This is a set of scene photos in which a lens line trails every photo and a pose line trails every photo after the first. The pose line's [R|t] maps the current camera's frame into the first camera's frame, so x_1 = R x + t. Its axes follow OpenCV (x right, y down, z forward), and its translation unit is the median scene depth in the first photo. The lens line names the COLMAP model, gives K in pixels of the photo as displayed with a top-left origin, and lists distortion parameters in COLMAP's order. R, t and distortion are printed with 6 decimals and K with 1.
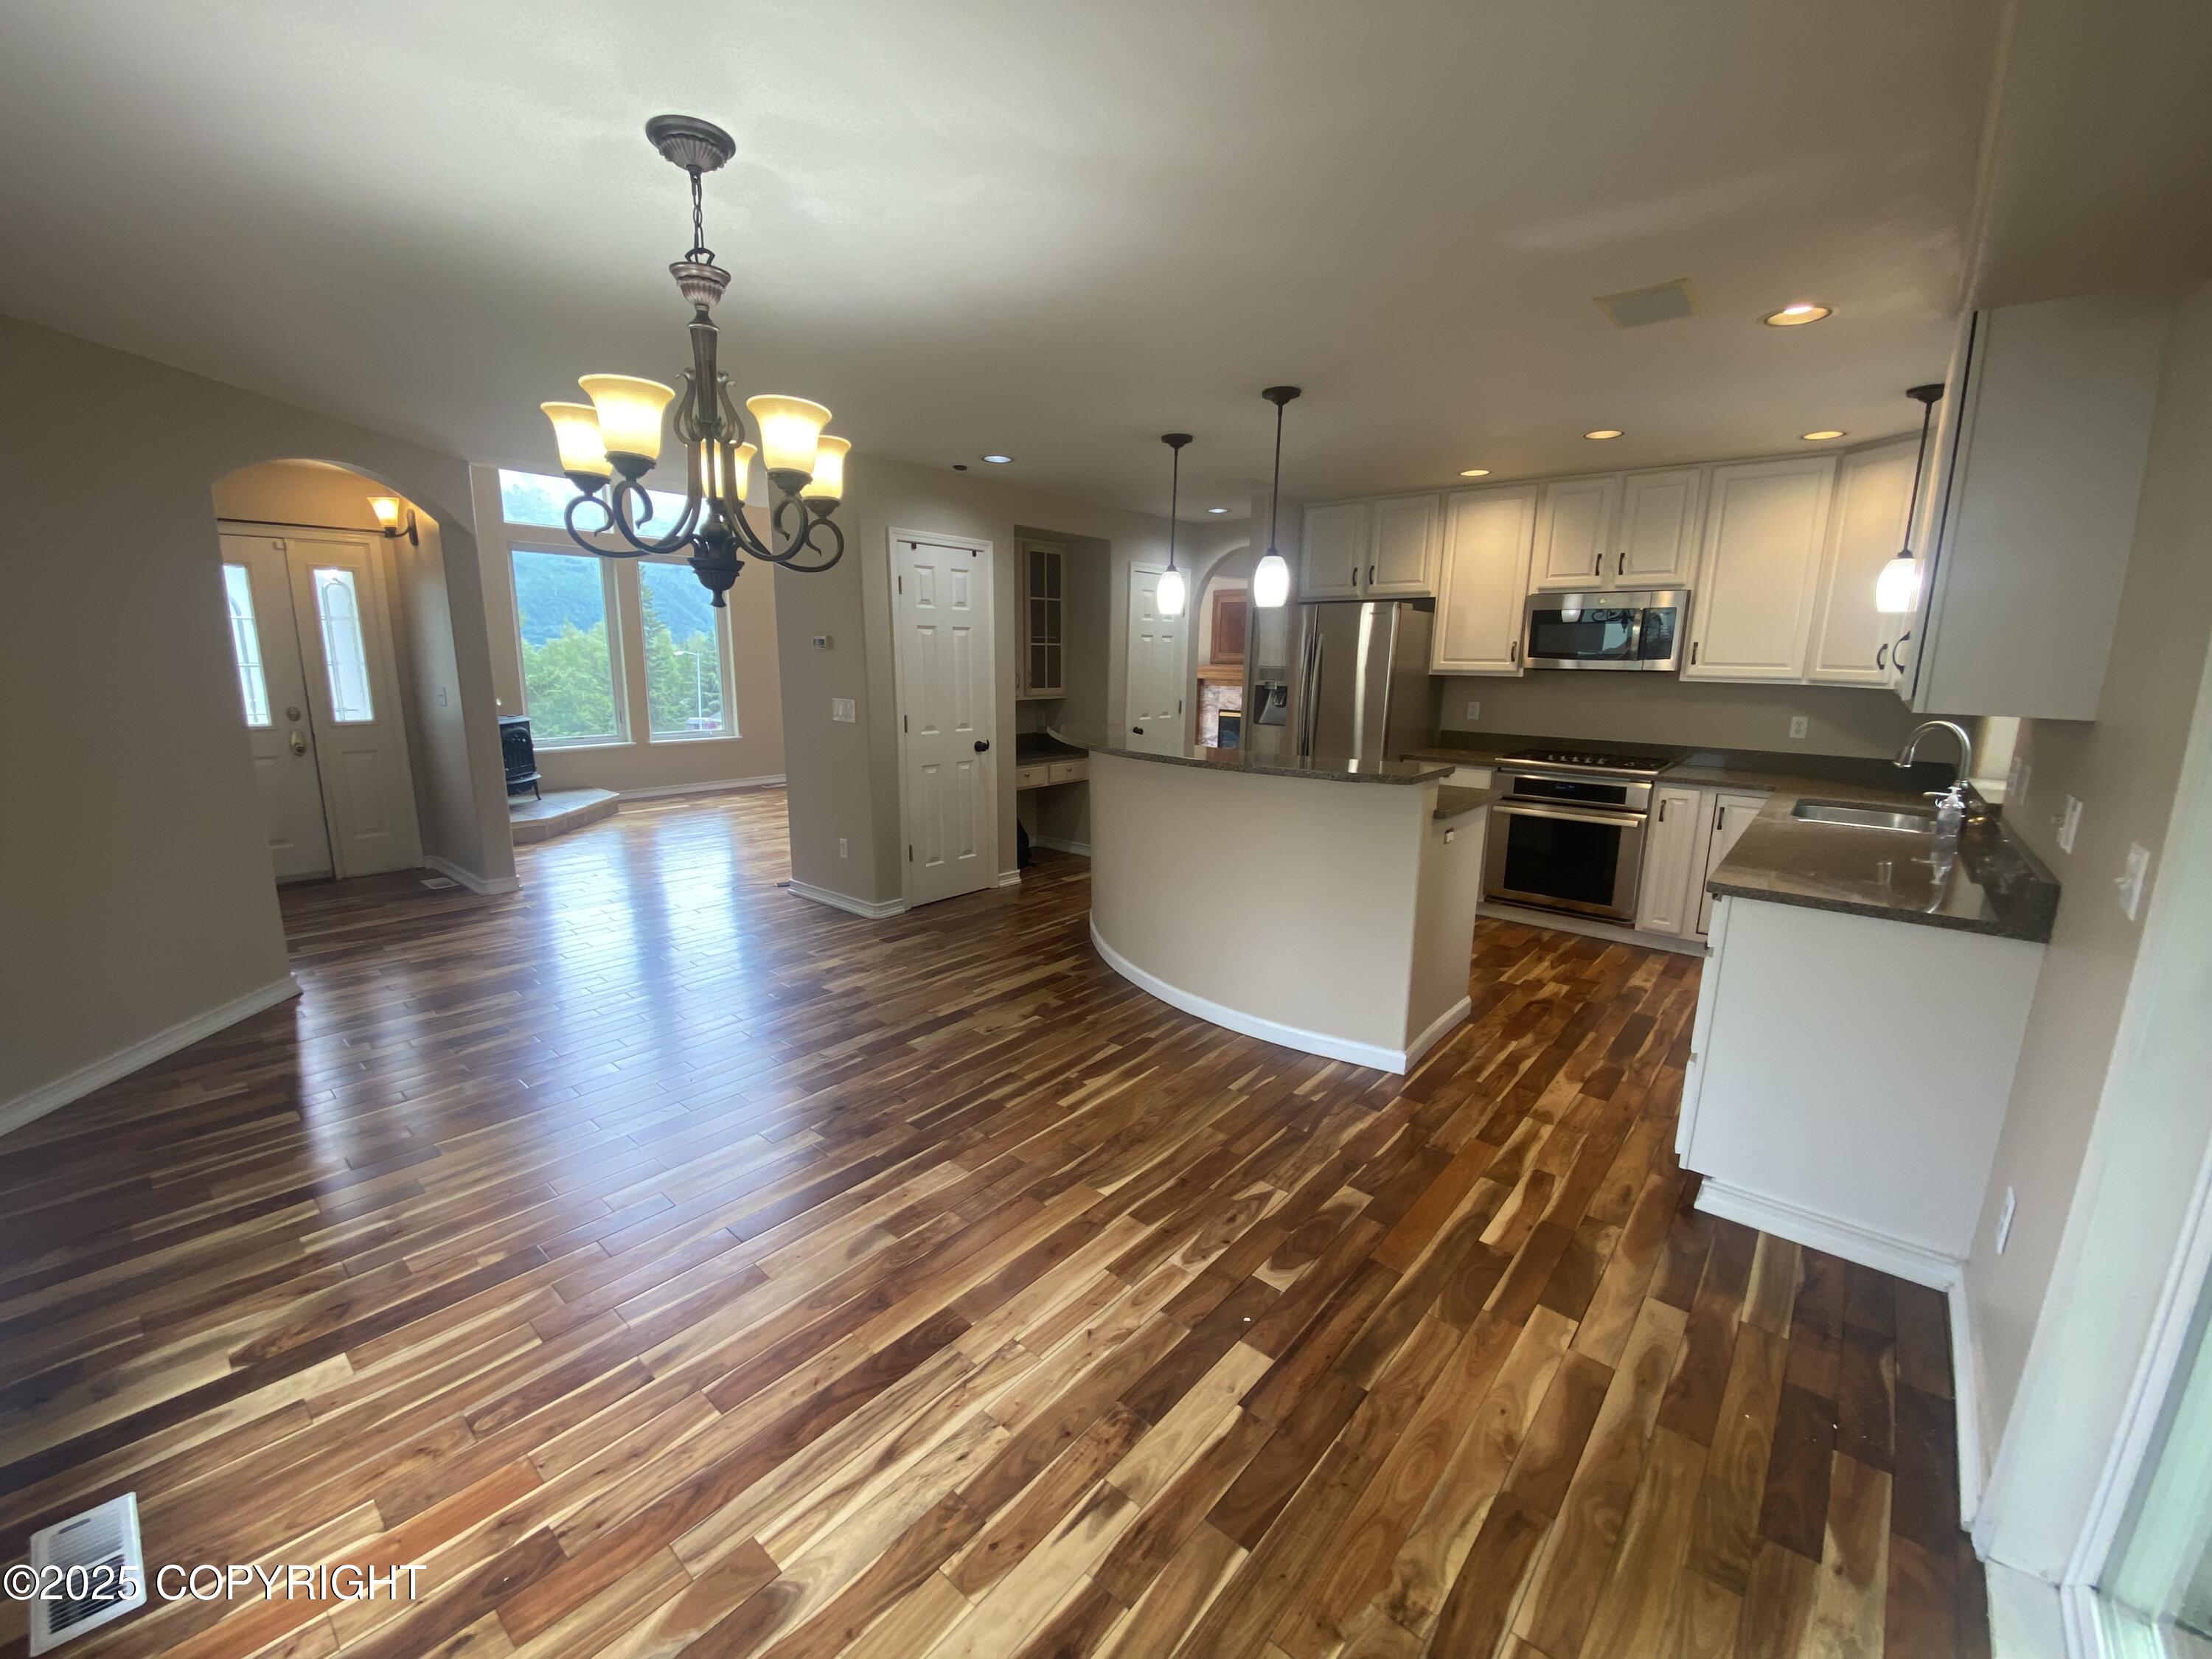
lens RADIAL K [[896.2, 0, 1102.1], [0, 896.2, 818.7], [0, 0, 1]] dist [0.020817, -0.012651]
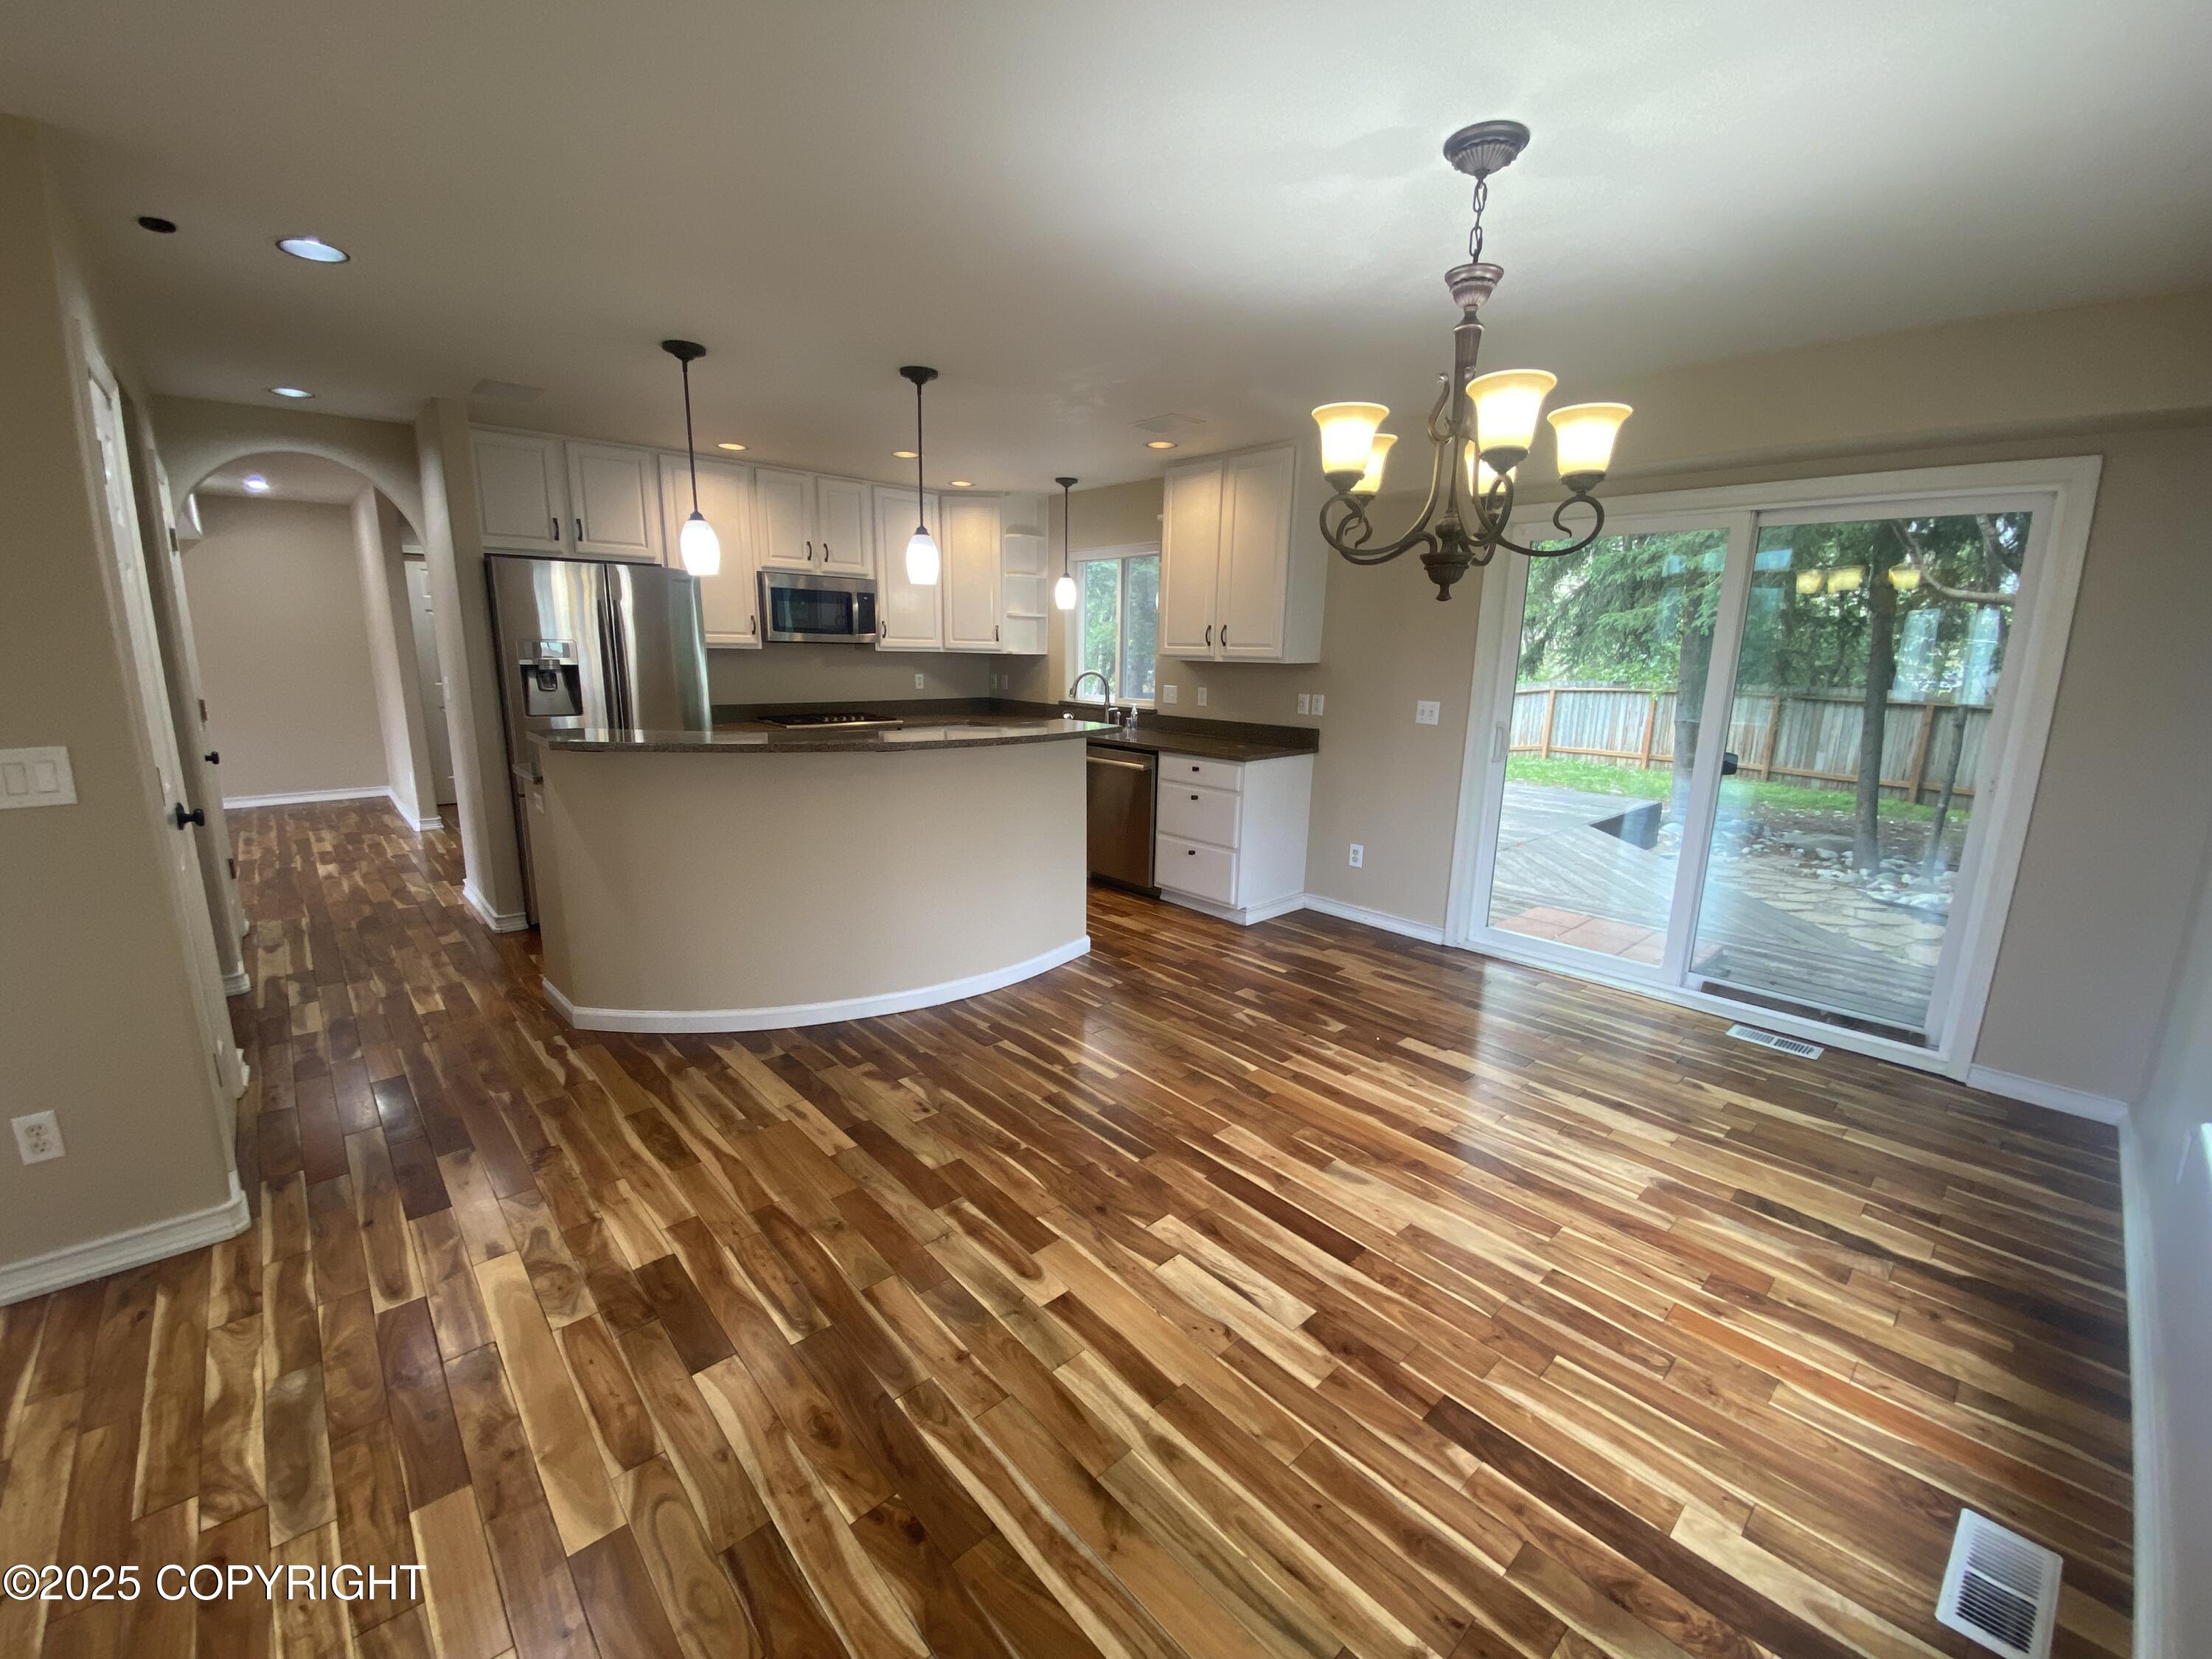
lens RADIAL K [[896.2, 0, 1099.0], [0, 896.2, 824.2], [0, 0, 1]] dist [0.020817, -0.012651]
pose [[0.119238, -0.212193, 0.969926, -0.794936], [0.167456, 0.967199, 0.191011, -0.130916], [-0.978642, 0.139644, 0.150860, 0.663994]]
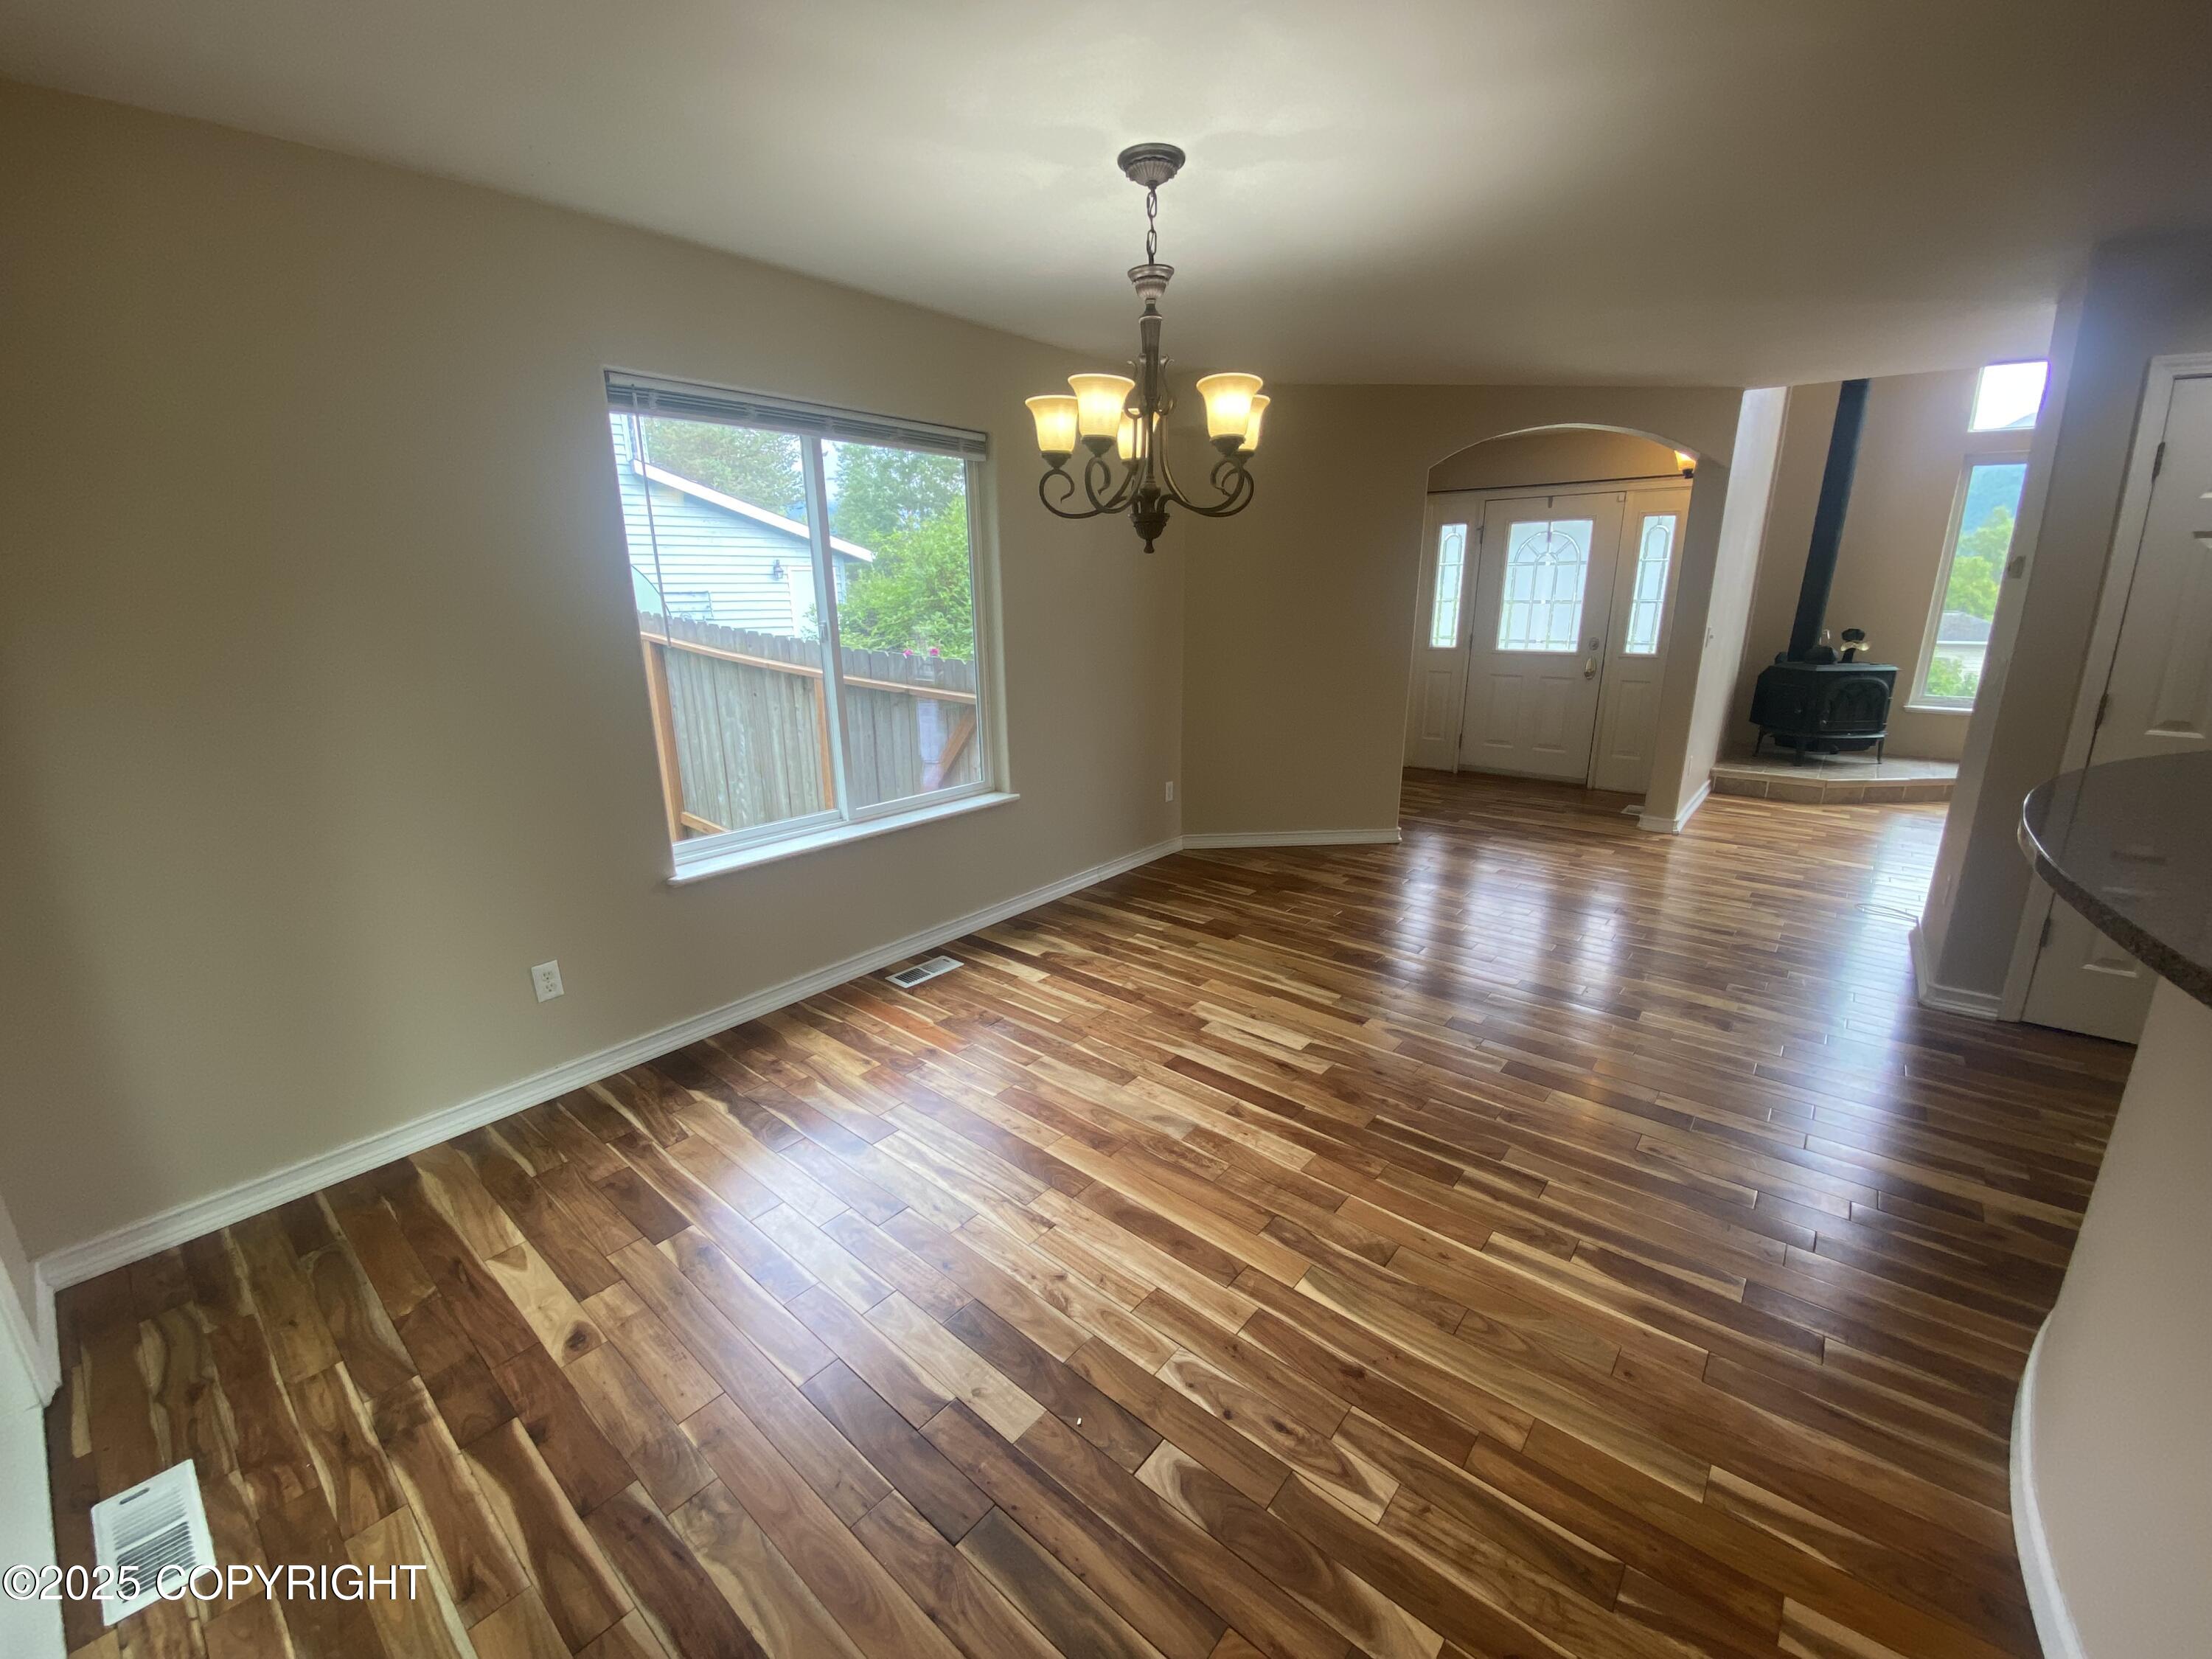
lens RADIAL K [[896.2, 0, 1100.7], [0, 896.2, 819.8], [0, 0, 1]] dist [0.020817, -0.012651]
pose [[0.012746, 0.239045, -0.970925, 0.451975], [-0.175313, 0.956497, 0.233191, -0.083743], [0.984430, 0.167244, 0.054100, 0.489881]]
